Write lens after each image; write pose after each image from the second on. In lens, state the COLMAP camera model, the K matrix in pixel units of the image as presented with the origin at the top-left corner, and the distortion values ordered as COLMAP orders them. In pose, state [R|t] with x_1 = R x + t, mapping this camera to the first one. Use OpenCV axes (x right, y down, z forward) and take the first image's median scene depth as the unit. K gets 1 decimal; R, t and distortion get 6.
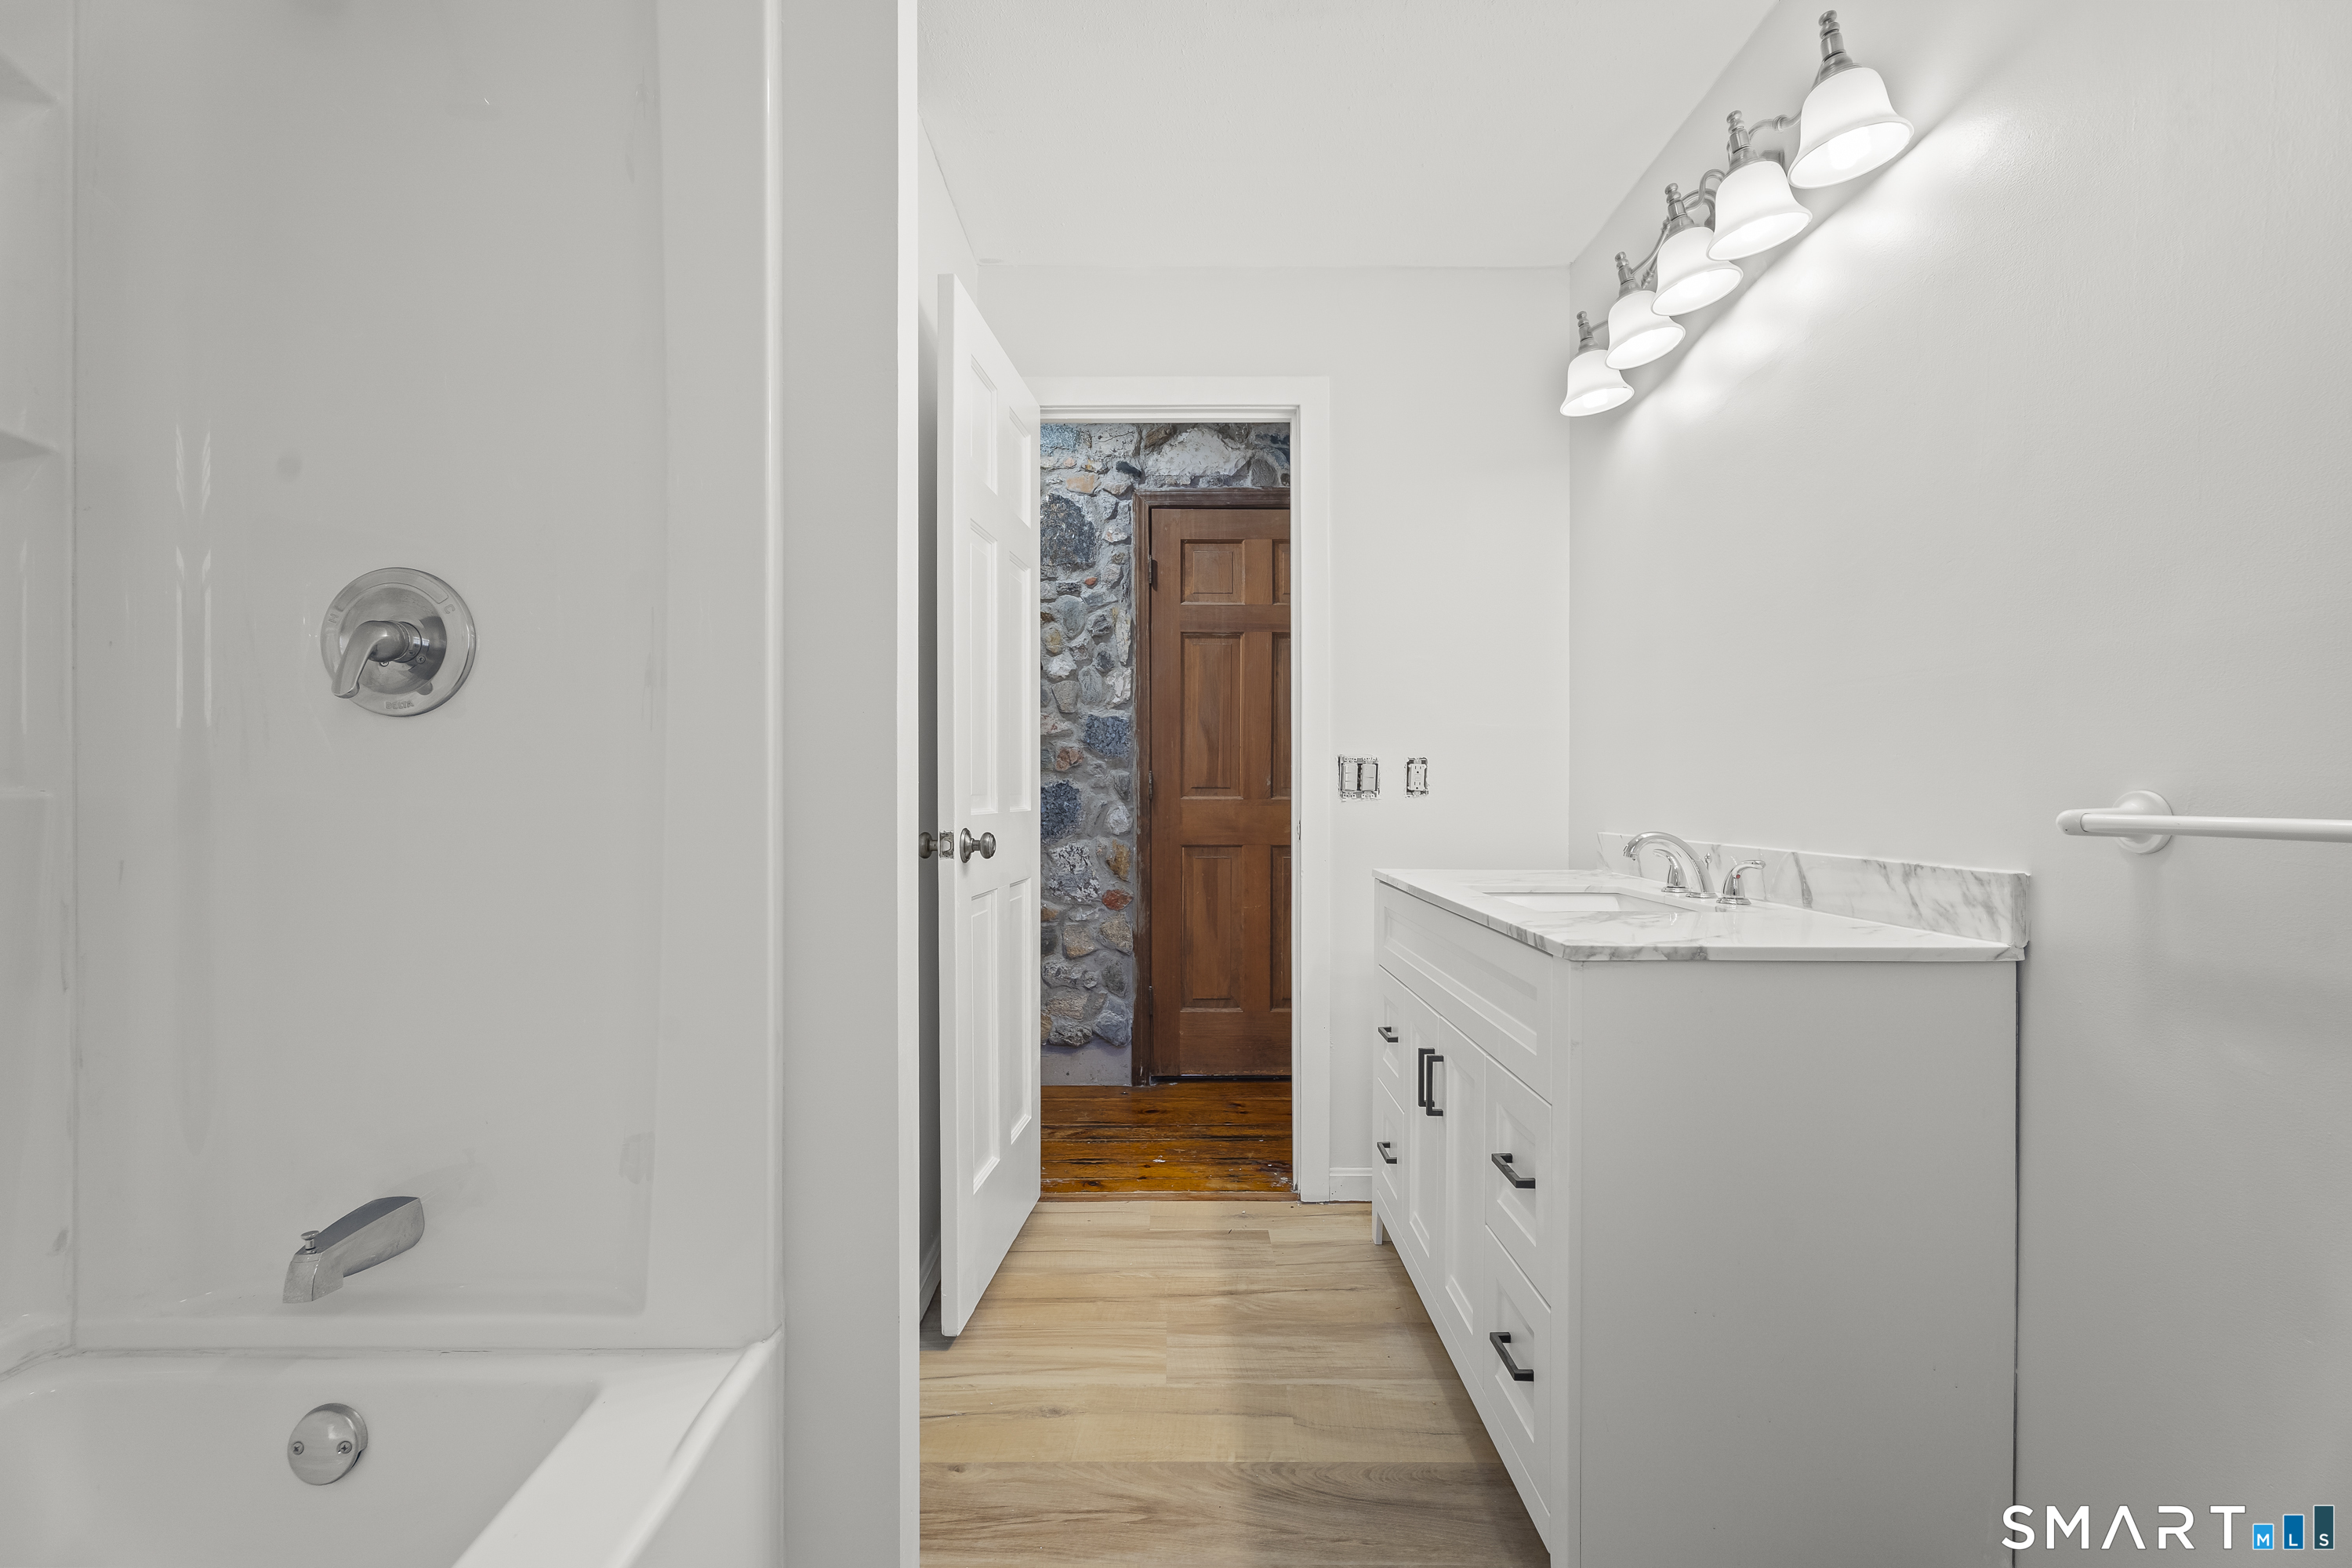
lens RADIAL K [[1045.9, 0, 1172.9], [0, 1045.9, 780.2], [0, 0, 1]] dist [-0.000266, -0.000046]
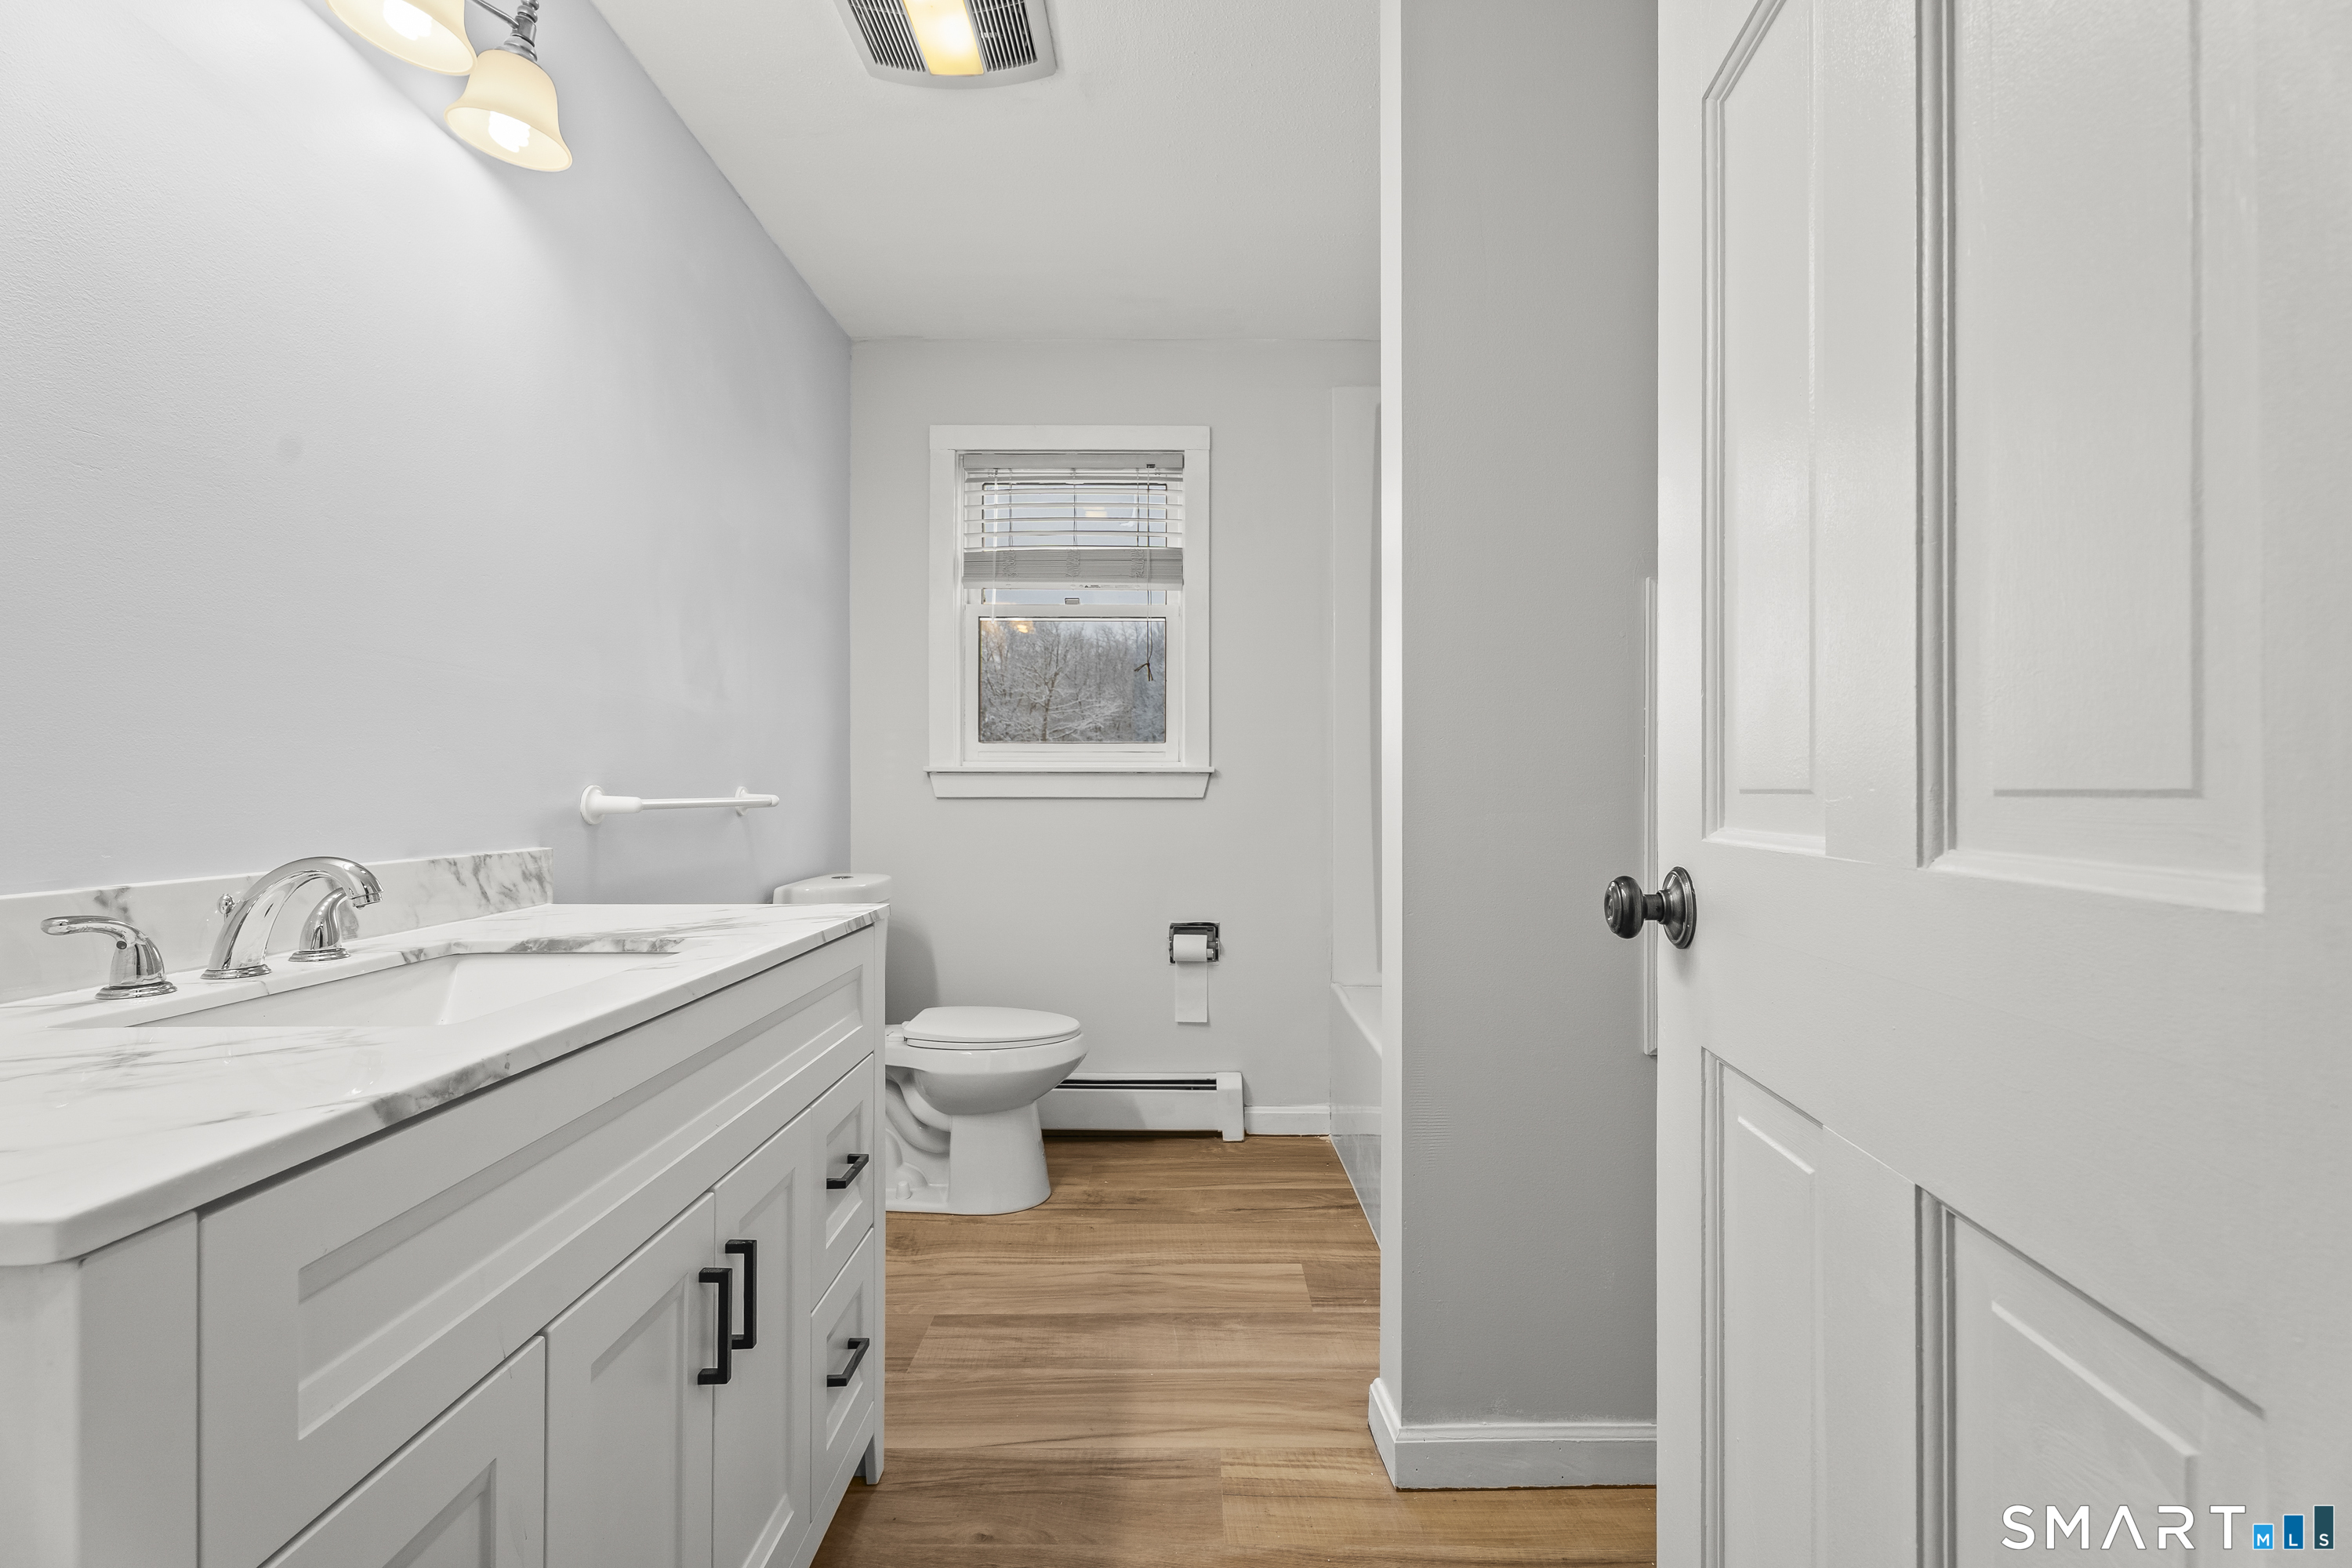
lens RADIAL K [[1045.9, 0, 1172.9], [0, 1045.9, 780.2], [0, 0, 1]] dist [-0.000266, -0.000046]
pose [[-0.999969, -0.001856, -0.007619, 0.029441], [-0.001721, 0.999842, -0.017691, 0.023066], [0.007651, -0.017678, -0.999814, 2.054463]]
